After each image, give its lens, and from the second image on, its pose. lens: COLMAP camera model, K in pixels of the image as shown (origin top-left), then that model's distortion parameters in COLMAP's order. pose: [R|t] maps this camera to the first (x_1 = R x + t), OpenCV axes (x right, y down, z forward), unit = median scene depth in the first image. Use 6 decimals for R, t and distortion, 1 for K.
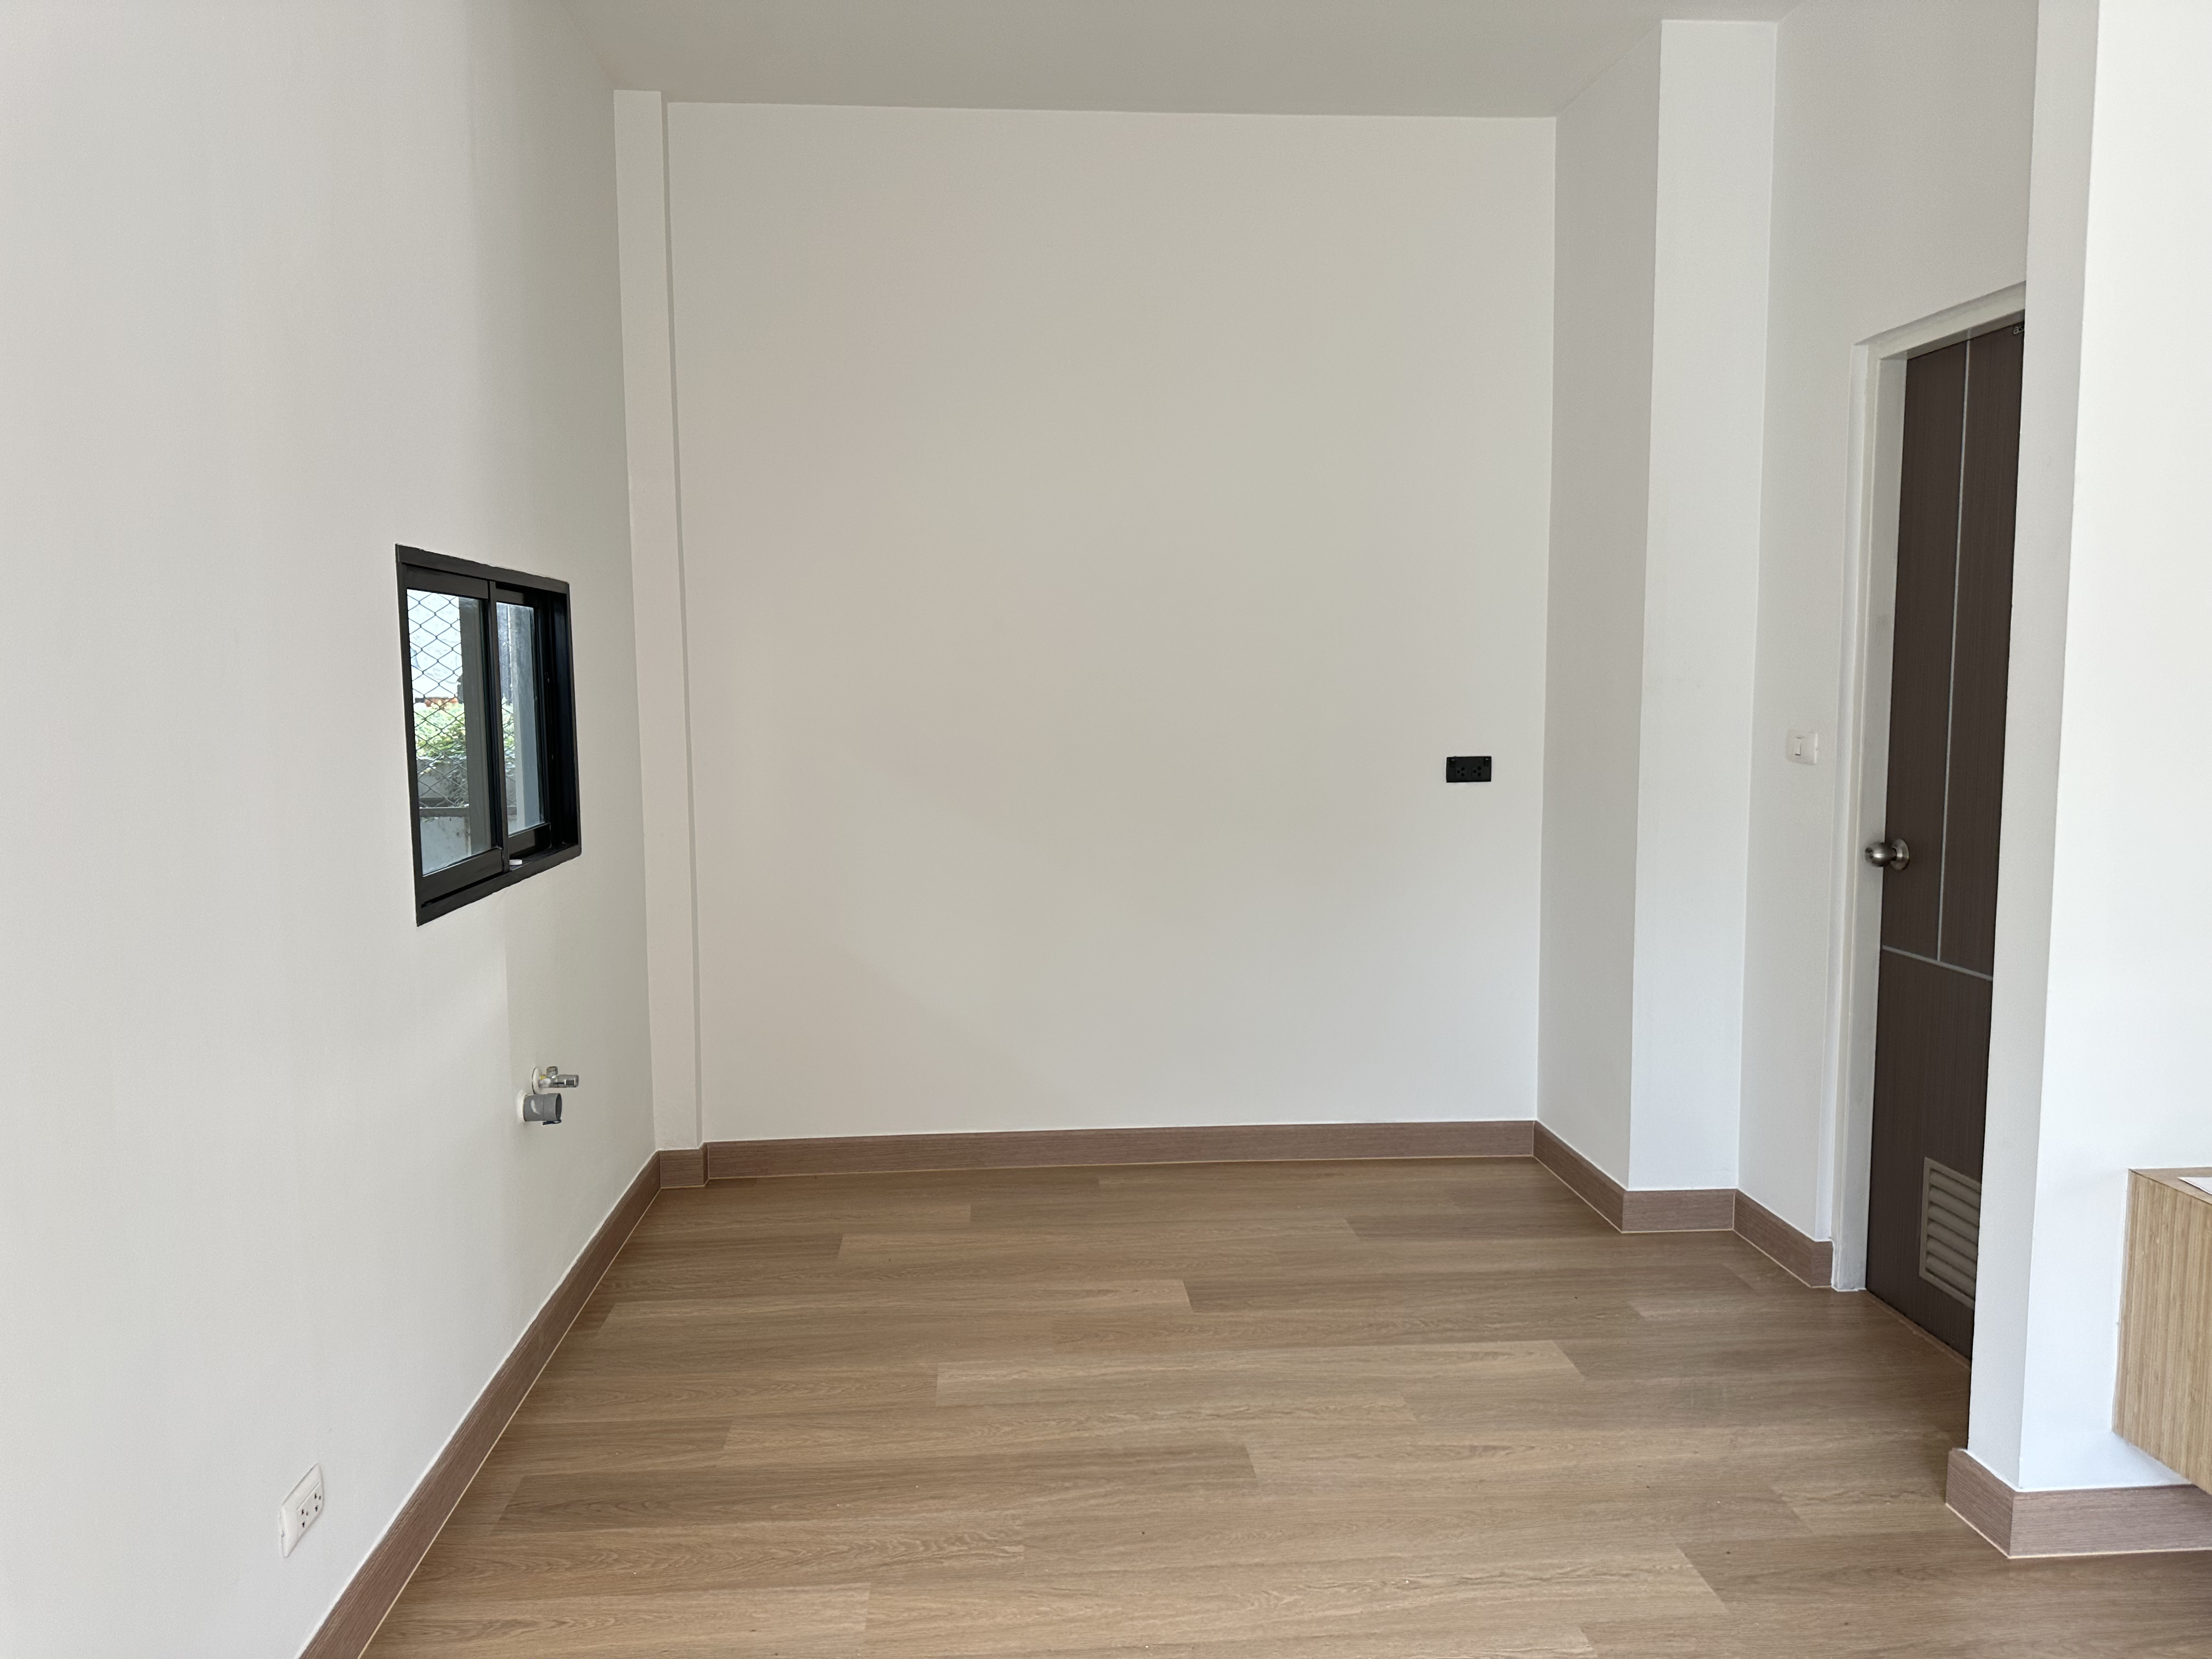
lens RADIAL K [[1552.6, 0, 1108.1], [0, 1552.6, 828.5], [0, 0, 1]] dist [0.023957, -0.028805]
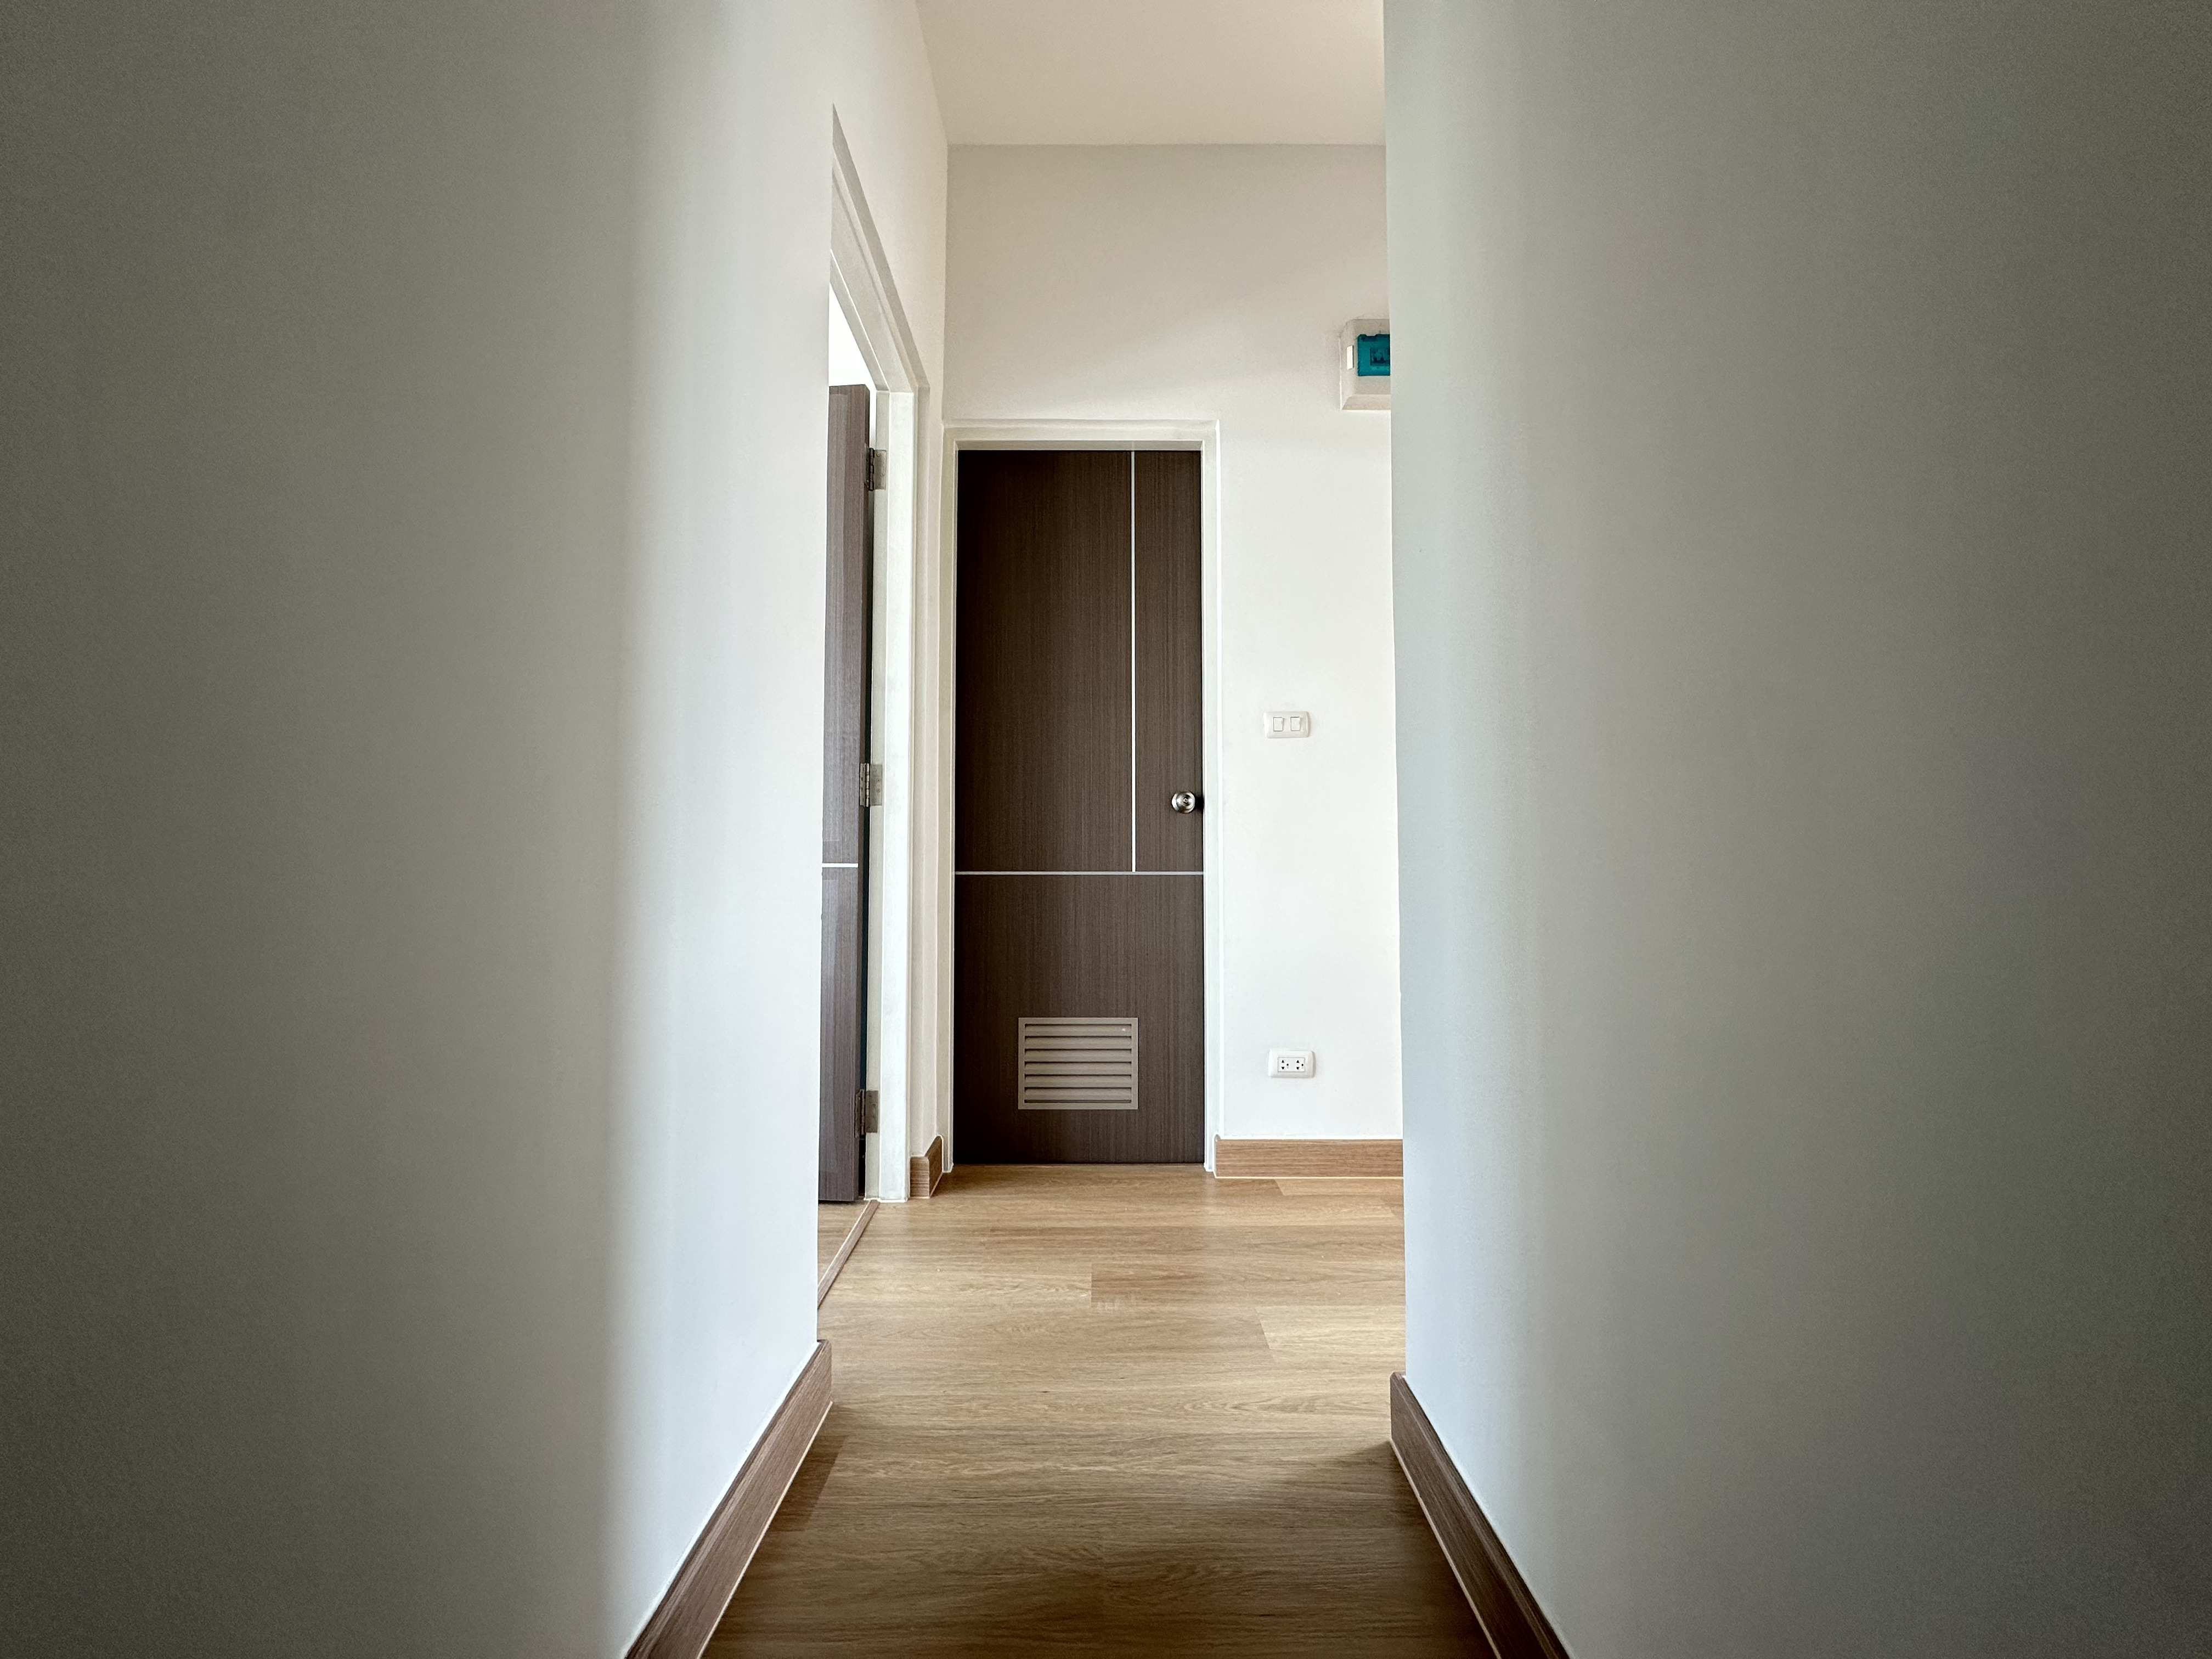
lens RADIAL K [[882.0, 0, 1106.7], [0, 882.0, 830.9], [0, 0, 1]] dist [-0.004599, 0.000893]
pose [[0.063570, 0.046100, 0.996912, -0.245987], [0.088490, 0.994737, -0.051642, 0.090087], [-0.994046, 0.091499, 0.059157, 0.836918]]
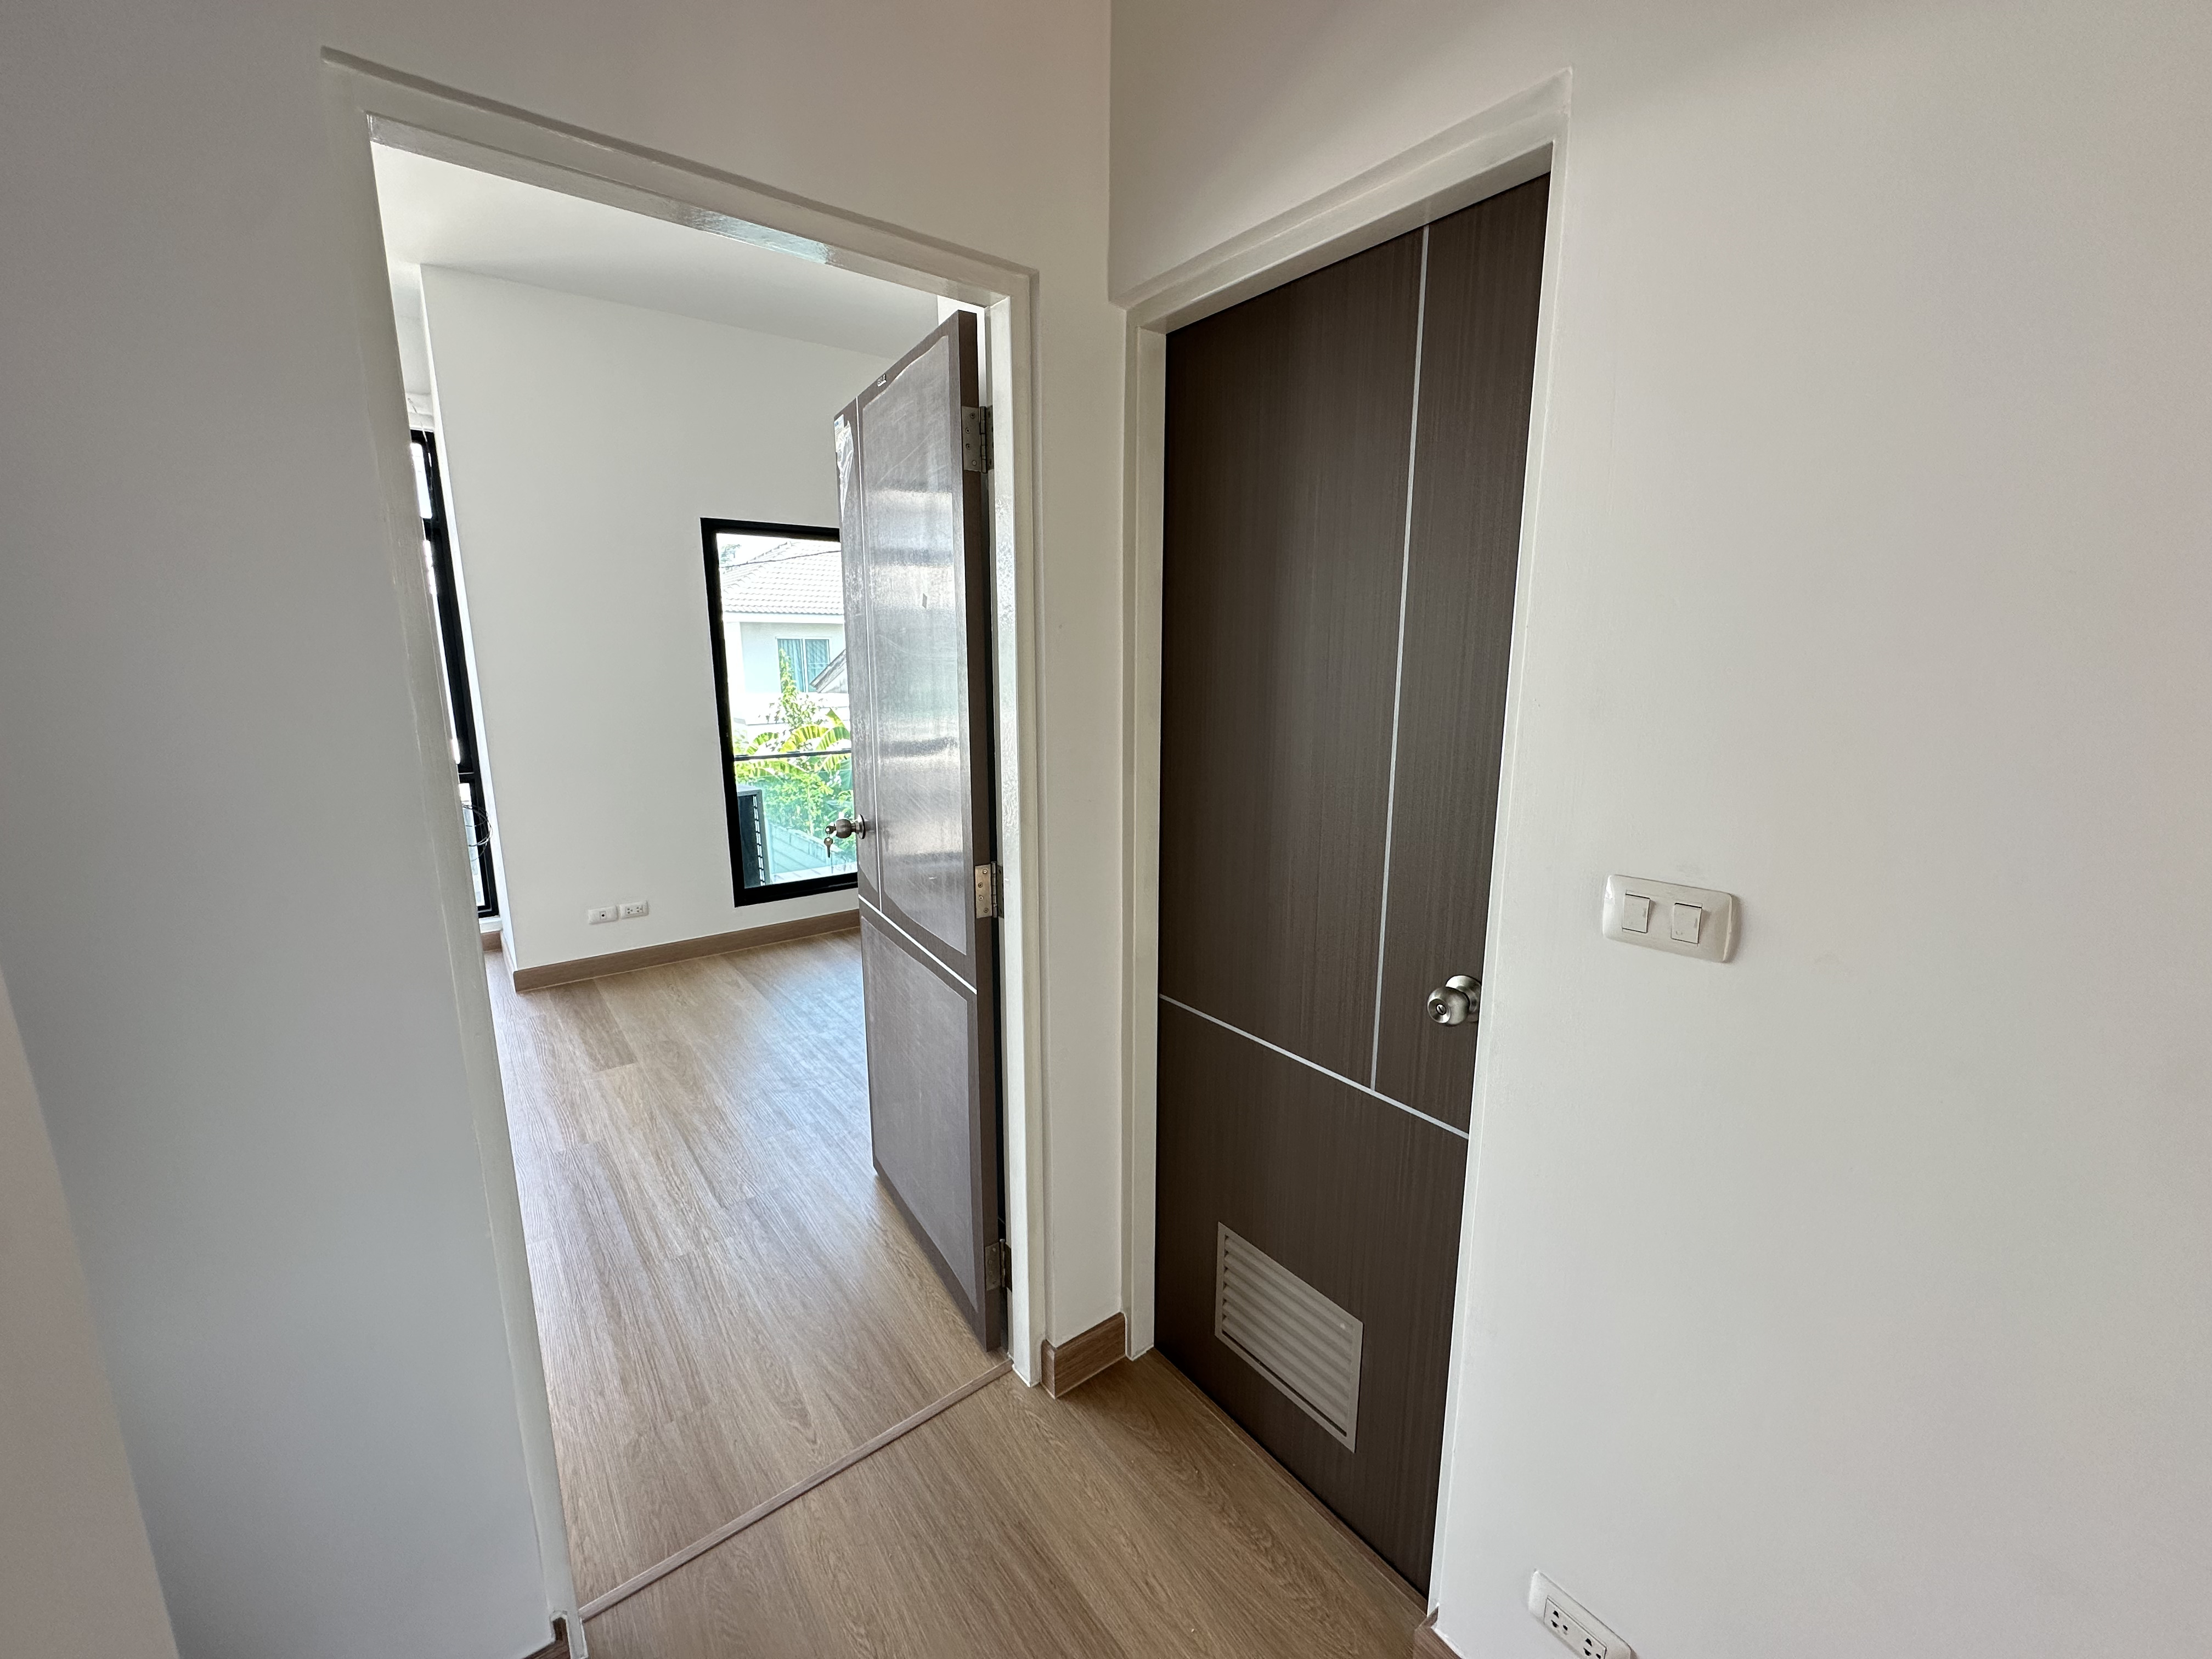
lens RADIAL K [[882.0, 0, 1107.9], [0, 882.0, 826.9], [0, 0, 1]] dist [-0.004599, 0.000893]
pose [[0.833750, -0.103958, 0.542268, 0.196157], [0.047225, 0.991943, 0.117556, -0.092116], [-0.550120, -0.072404, 0.831941, 0.590620]]
